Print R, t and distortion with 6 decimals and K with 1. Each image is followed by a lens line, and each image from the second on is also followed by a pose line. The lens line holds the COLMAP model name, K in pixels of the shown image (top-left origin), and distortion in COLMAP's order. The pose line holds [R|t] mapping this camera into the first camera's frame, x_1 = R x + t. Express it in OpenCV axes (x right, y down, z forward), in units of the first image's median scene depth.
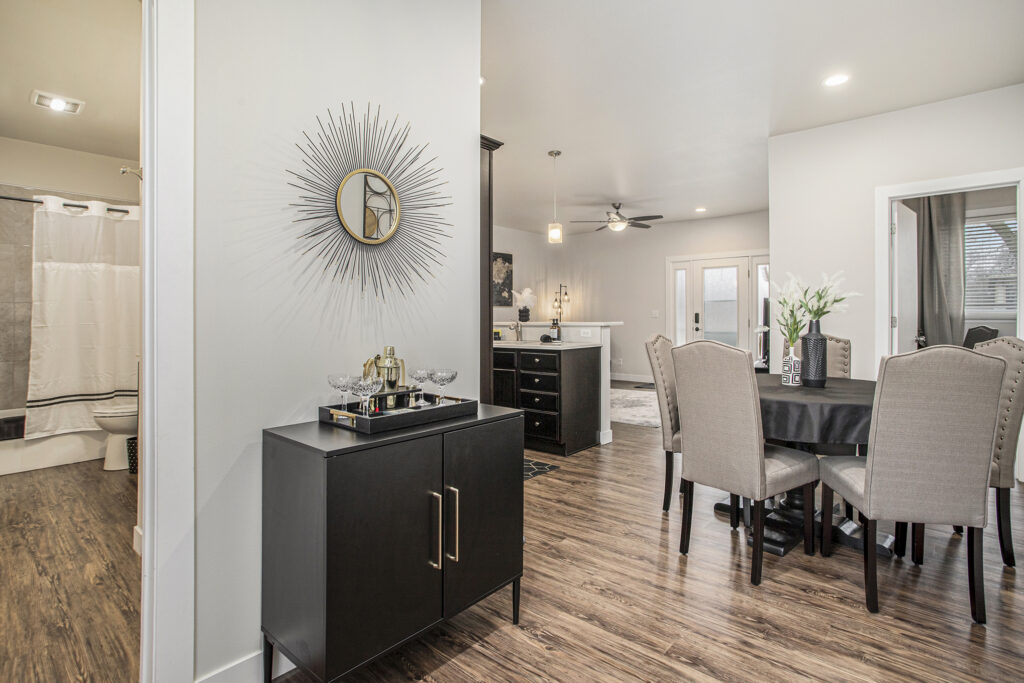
lens RADIAL K [[518.4, 0, 485.3], [0, 518.4, 309.9], [0, 0, 1]] dist [-0.002021, 0.027991]
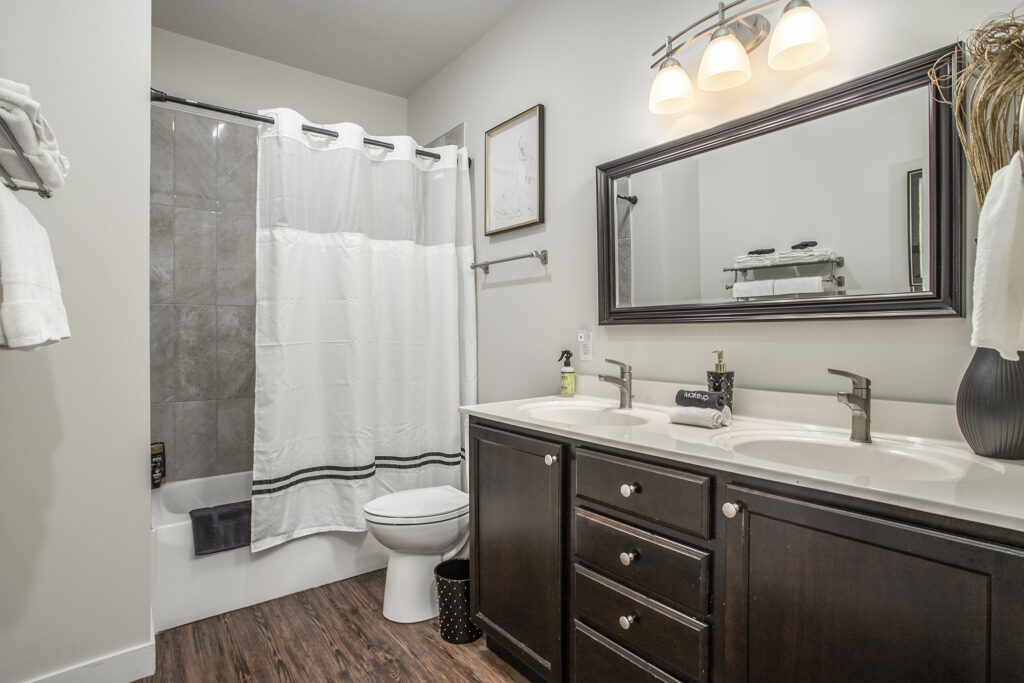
lens RADIAL K [[510.8, 0, 526.3], [0, 510.8, 335.2], [0, 0, 1]] dist [-0.019563, 0.000256]
pose [[0.993206, 0.009217, -0.116001, -0.513703], [-0.007067, 0.999796, 0.018932, 0.008670], [0.116151, -0.017984, 0.993069, 0.498672]]
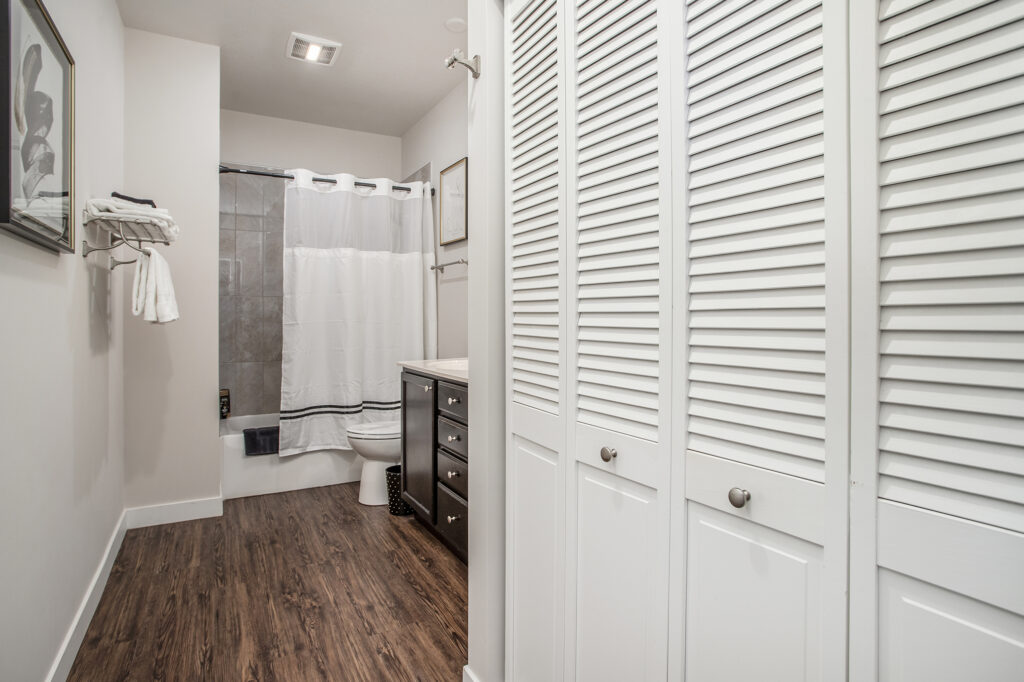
lens RADIAL K [[533.8, 0, 511.1], [0, 533.8, 316.4], [0, 0, 1]] dist [-0.004955, 0.000042]
pose [[0.965078, 0.008743, -0.261817, -0.277490], [-0.004153, 0.999828, 0.018079, 0.002394], [0.261930, -0.016360, 0.964948, 0.260476]]
